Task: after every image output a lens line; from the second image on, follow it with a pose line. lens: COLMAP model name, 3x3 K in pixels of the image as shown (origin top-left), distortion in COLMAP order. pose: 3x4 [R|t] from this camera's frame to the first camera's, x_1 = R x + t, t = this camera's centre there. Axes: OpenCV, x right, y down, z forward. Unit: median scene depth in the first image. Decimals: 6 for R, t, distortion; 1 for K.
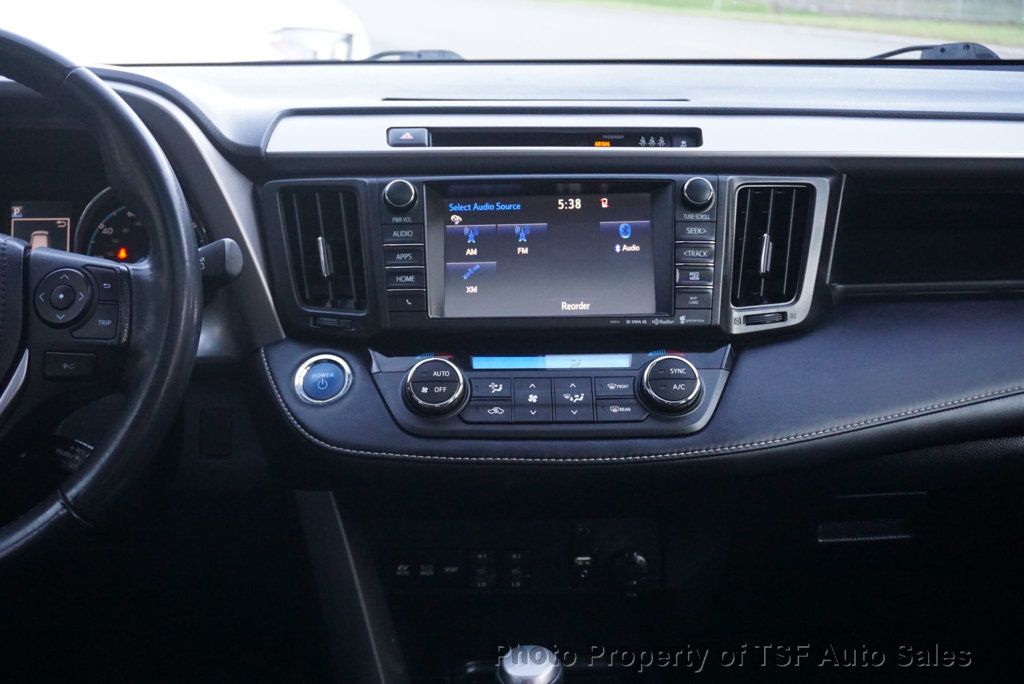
lens RADIAL K [[1462.9, 0, 512.0], [0, 1462.9, 342.0], [0, 0, 1]] dist [-0.007943, -0.011678]
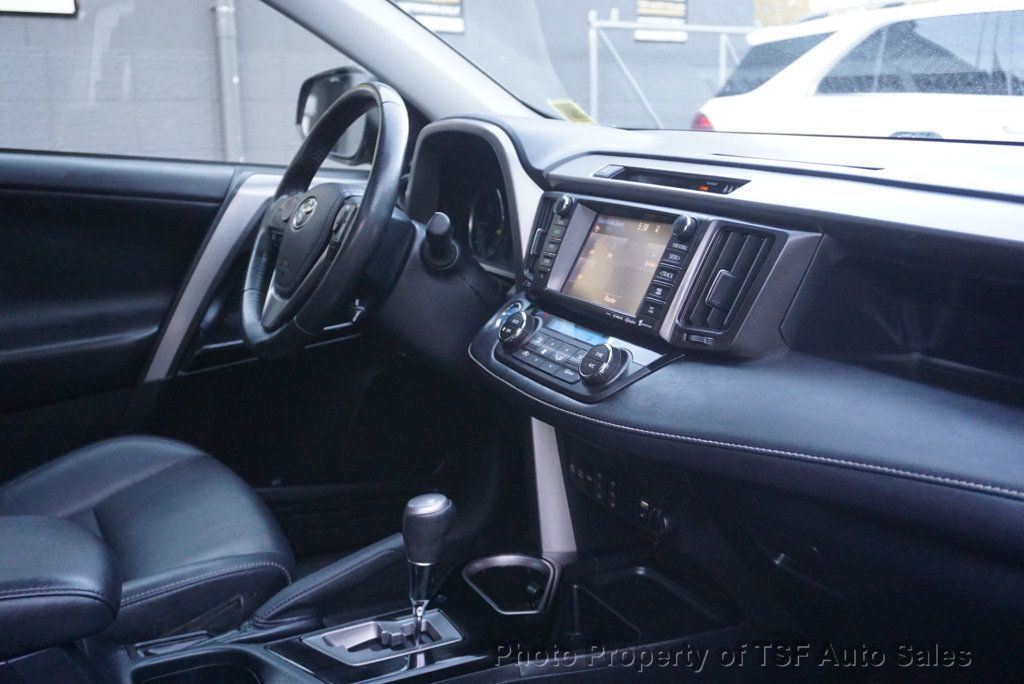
lens RADIAL K [[1077.0, 0, 508.2], [0, 1077.0, 329.0], [0, 0, 1]] dist [0.005348, -0.013069]
pose [[0.427073, 0.192835, -0.883416, 0.889379], [-0.228322, 0.968333, 0.100992, -0.077681], [0.874916, 0.158572, 0.457577, 0.470448]]
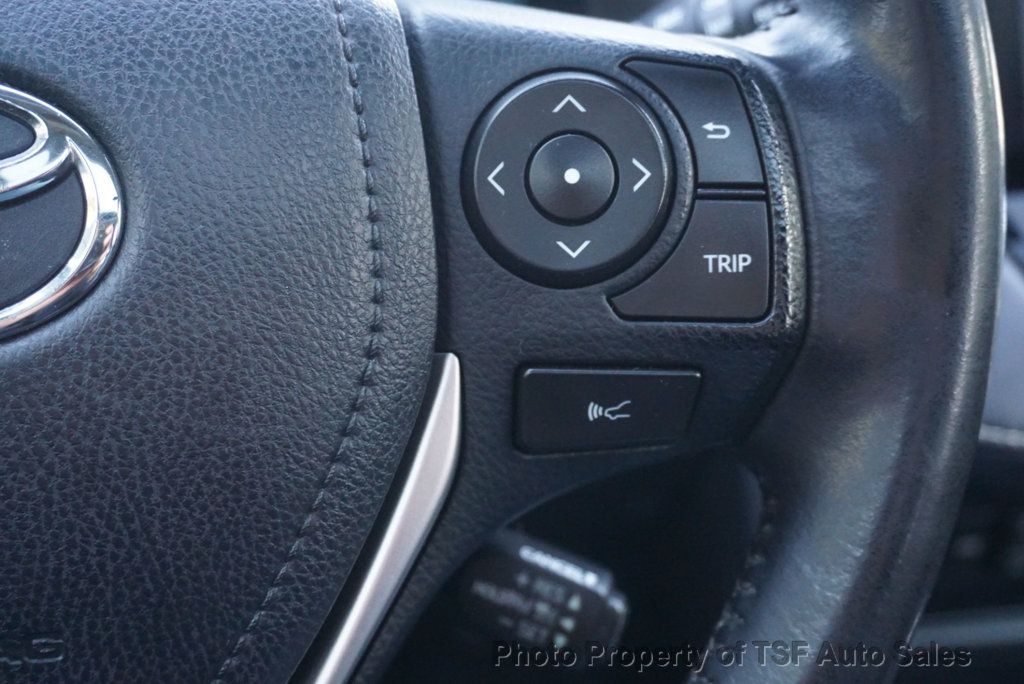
lens RADIAL K [[1288.5, 0, 512.0], [0, 1288.5, 342.0], [0, 0, 1]] dist [0.012955, 0.036905]
pose [[0.993227, -0.055402, 0.102130, -0.284744], [0.028576, 0.968476, 0.247461, -0.051068], [-0.112621, -0.242866, 0.963500, 0.614499]]
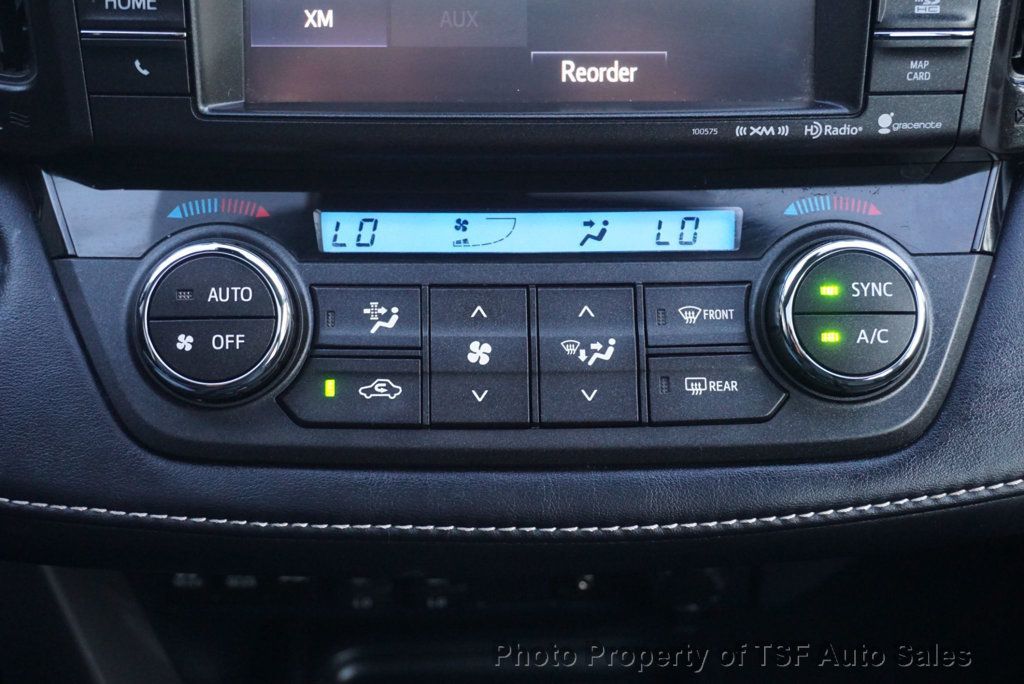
lens RADIAL K [[1764.2, 0, 512.0], [0, 1764.2, 342.0], [0, 0, 1]] dist [-0.004101, 0.067712]
pose [[0.999299, 0.009591, 0.036199, 0.005926], [-0.022387, 0.927909, 0.372133, -0.127903], [-0.030020, -0.372683, 0.927473, 0.562443]]
